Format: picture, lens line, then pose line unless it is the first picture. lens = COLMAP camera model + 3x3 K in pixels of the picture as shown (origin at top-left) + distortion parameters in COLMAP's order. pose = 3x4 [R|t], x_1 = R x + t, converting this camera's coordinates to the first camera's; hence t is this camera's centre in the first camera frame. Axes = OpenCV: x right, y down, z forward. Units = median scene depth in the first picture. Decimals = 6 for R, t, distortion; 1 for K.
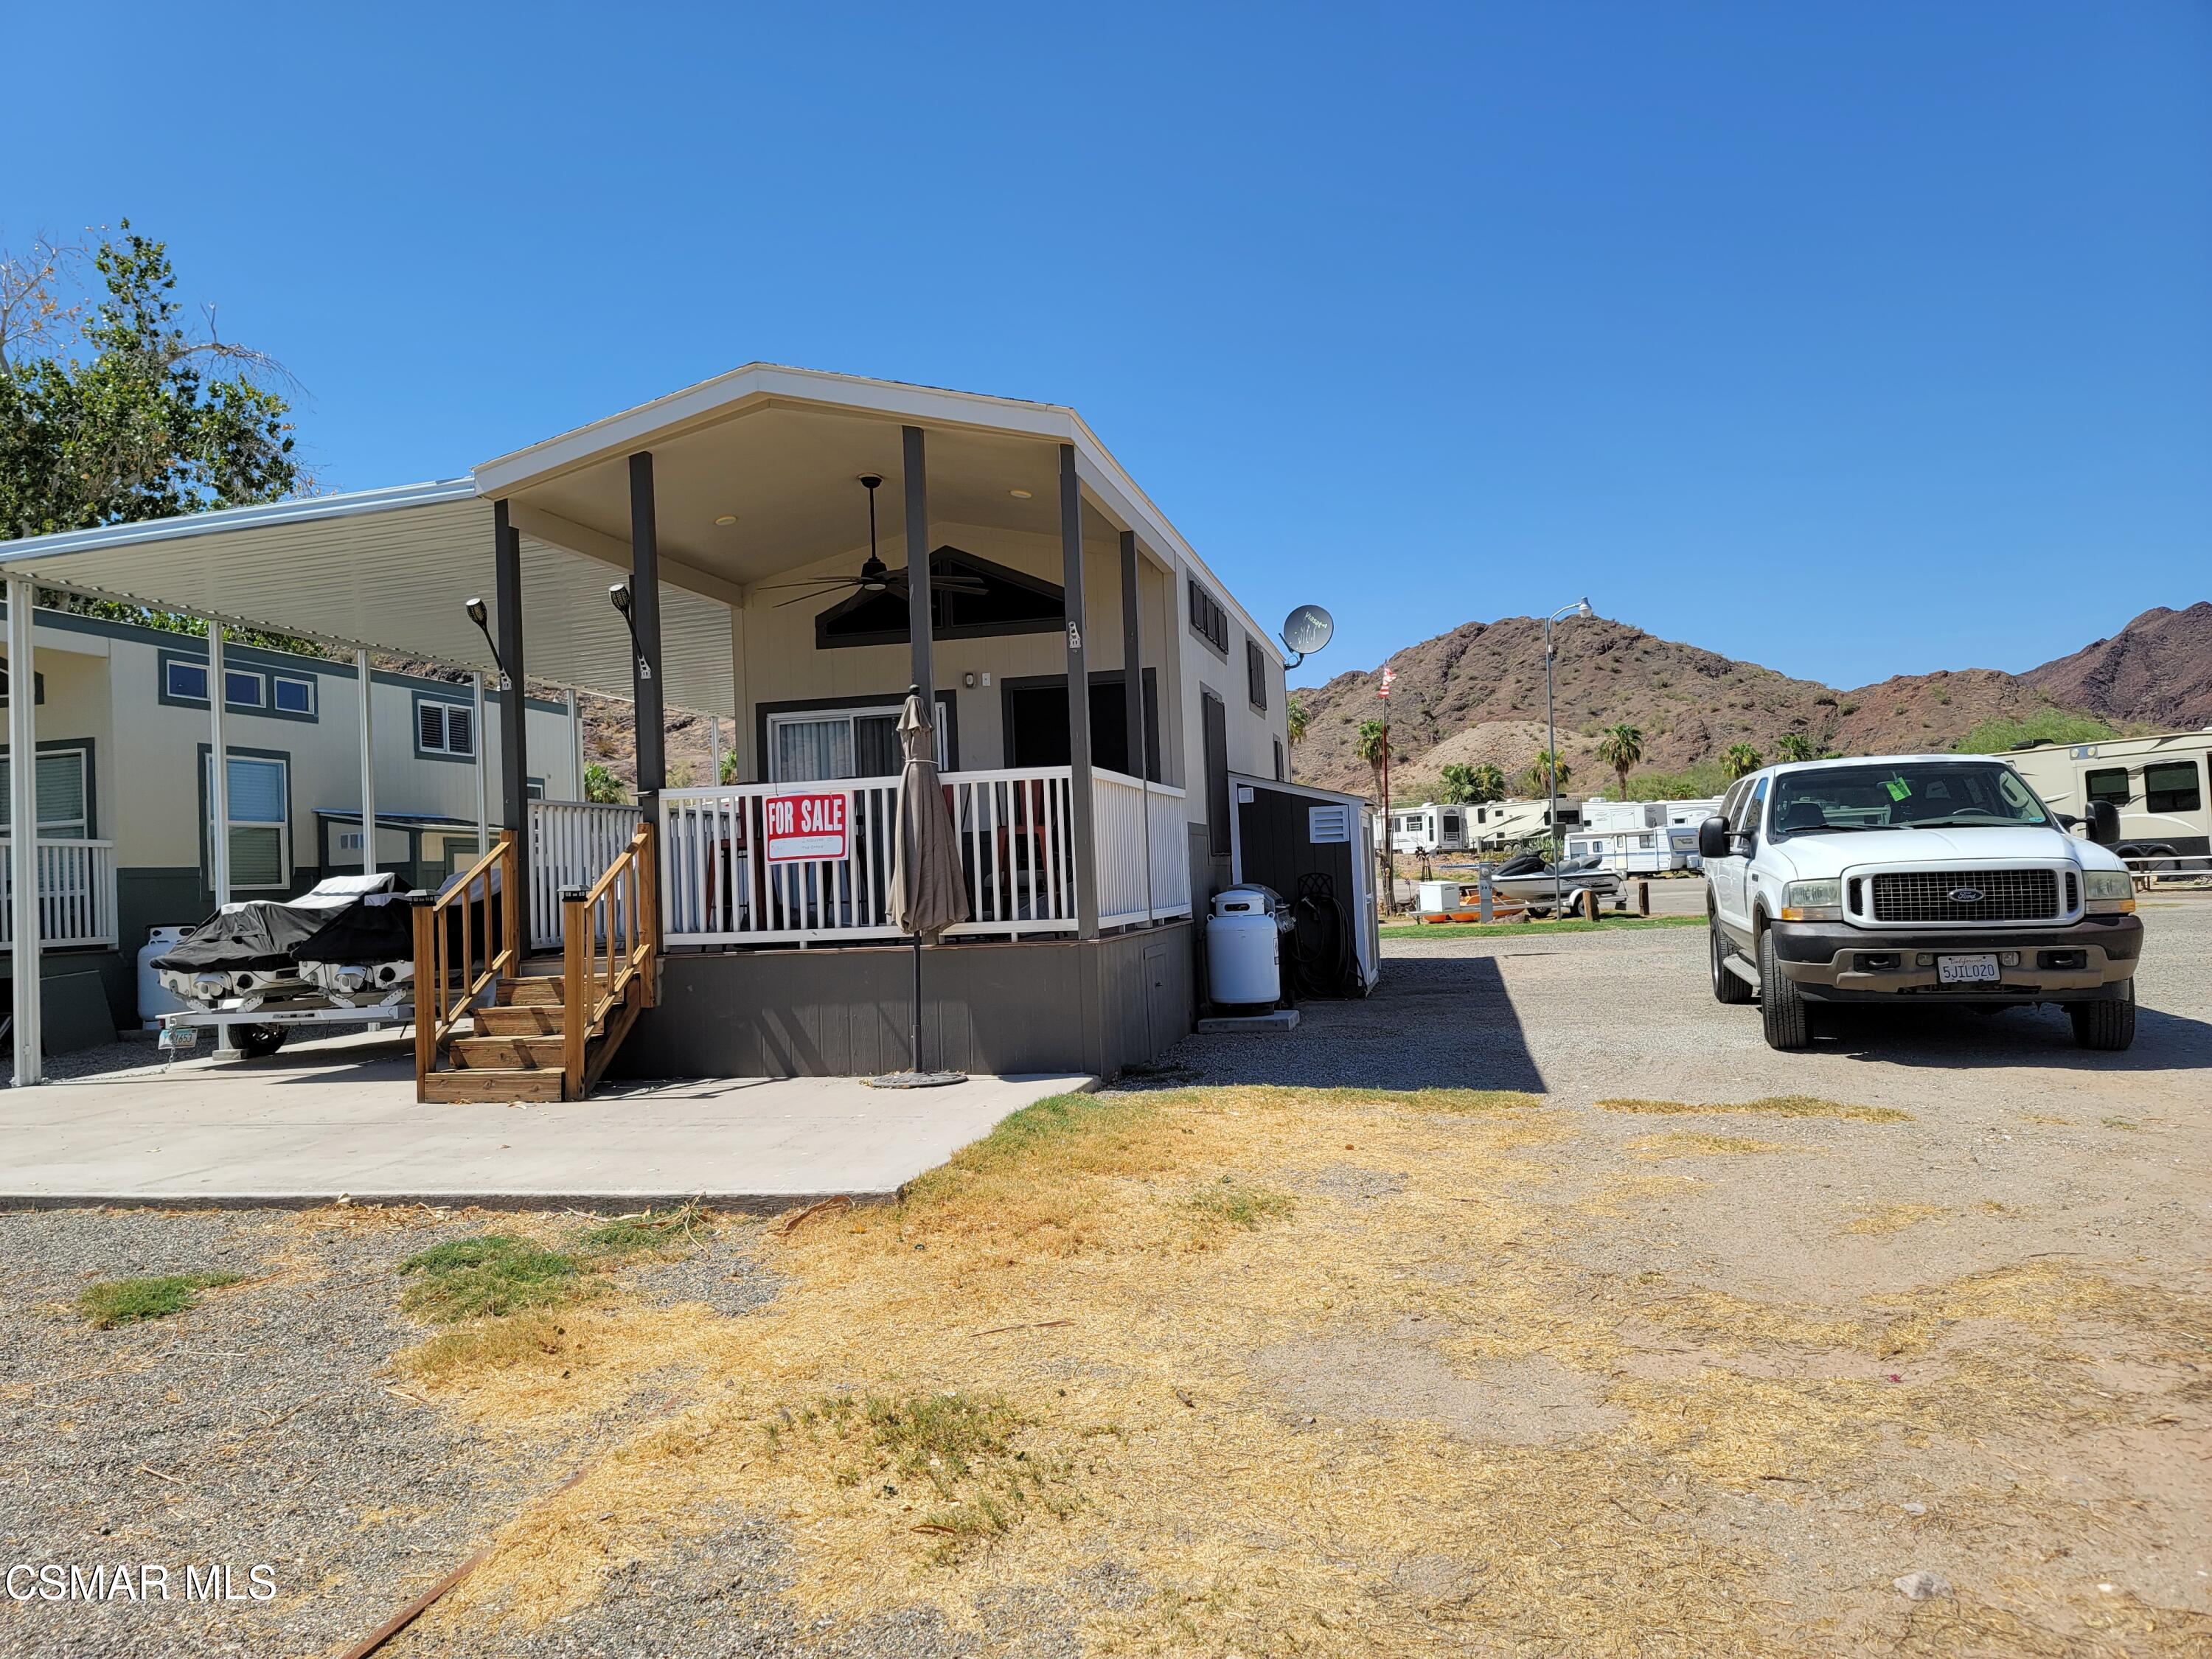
lens RADIAL K [[1619.4, 0, 1090.2], [0, 1619.4, 825.9], [0, 0, 1]] dist [0.046976, -0.004475]
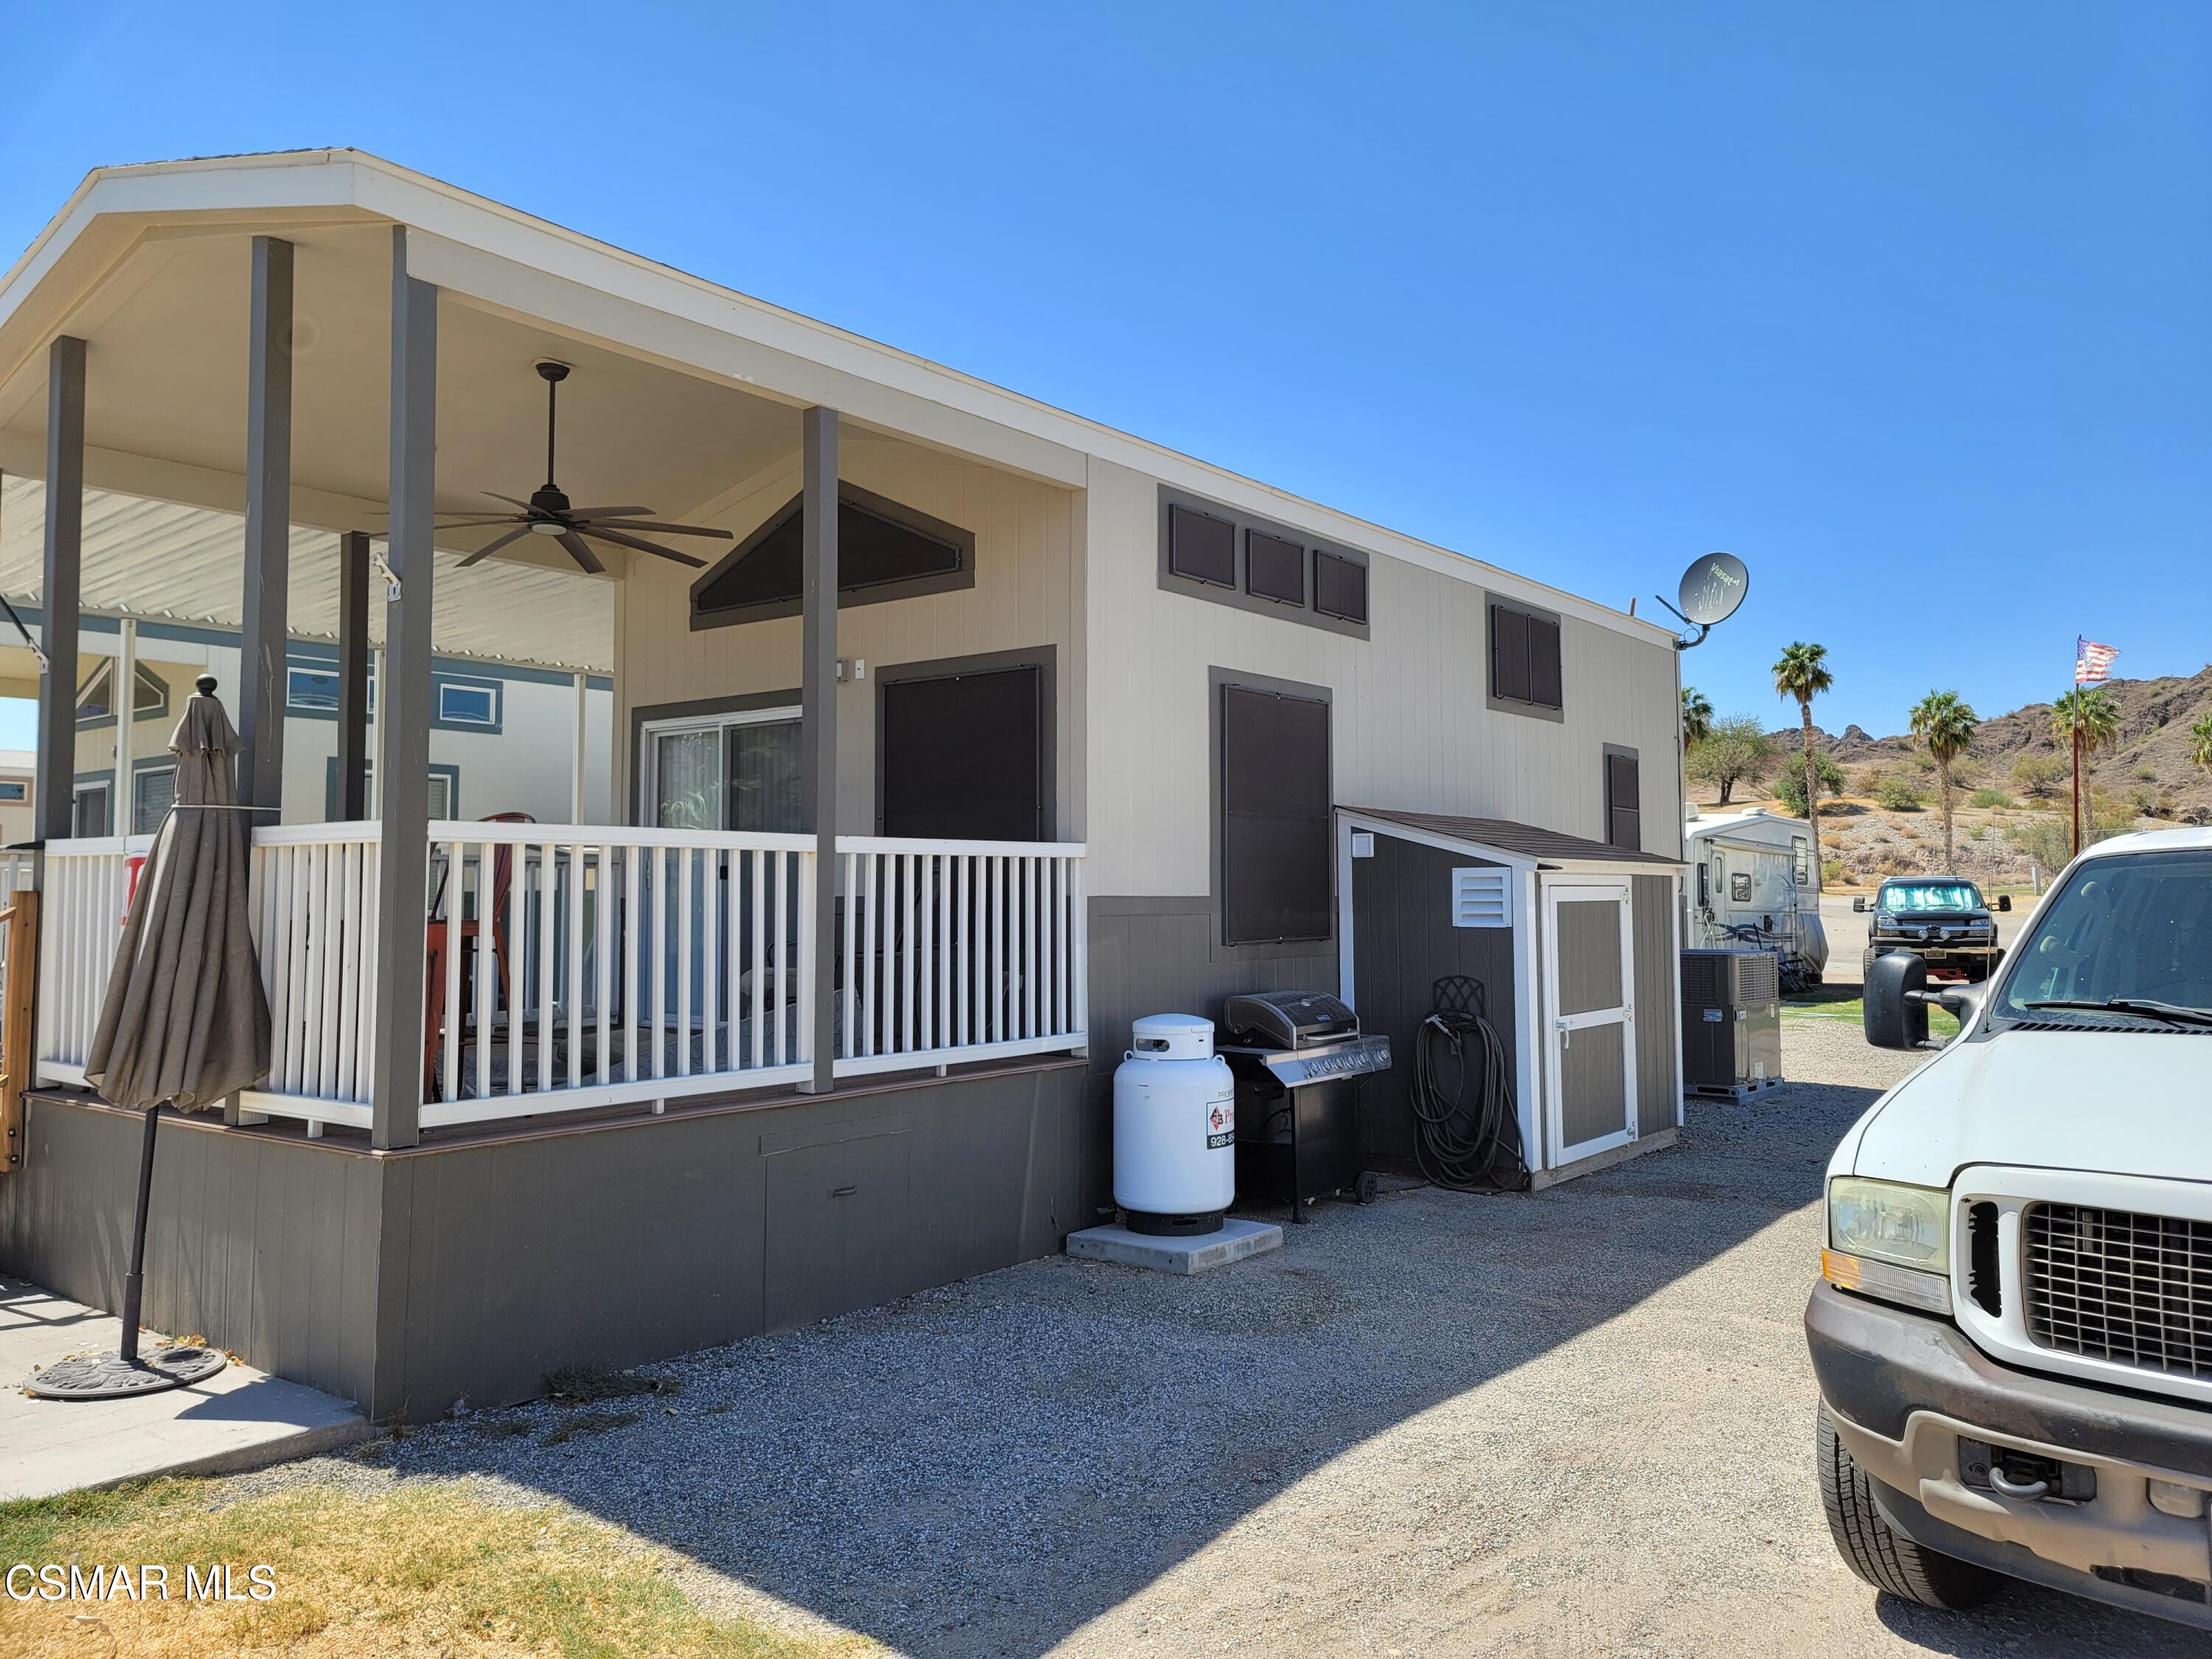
lens RADIAL K [[1643.8, 0, 1113.1], [0, 1643.8, 809.7], [0, 0, 1]] dist [0.053365, -0.002923]
pose [[0.908923, 0.016239, -0.416647, 0.326220], [-0.021207, 0.999748, -0.007297, -0.030892], [0.416424, 0.015468, 0.909039, 0.445362]]
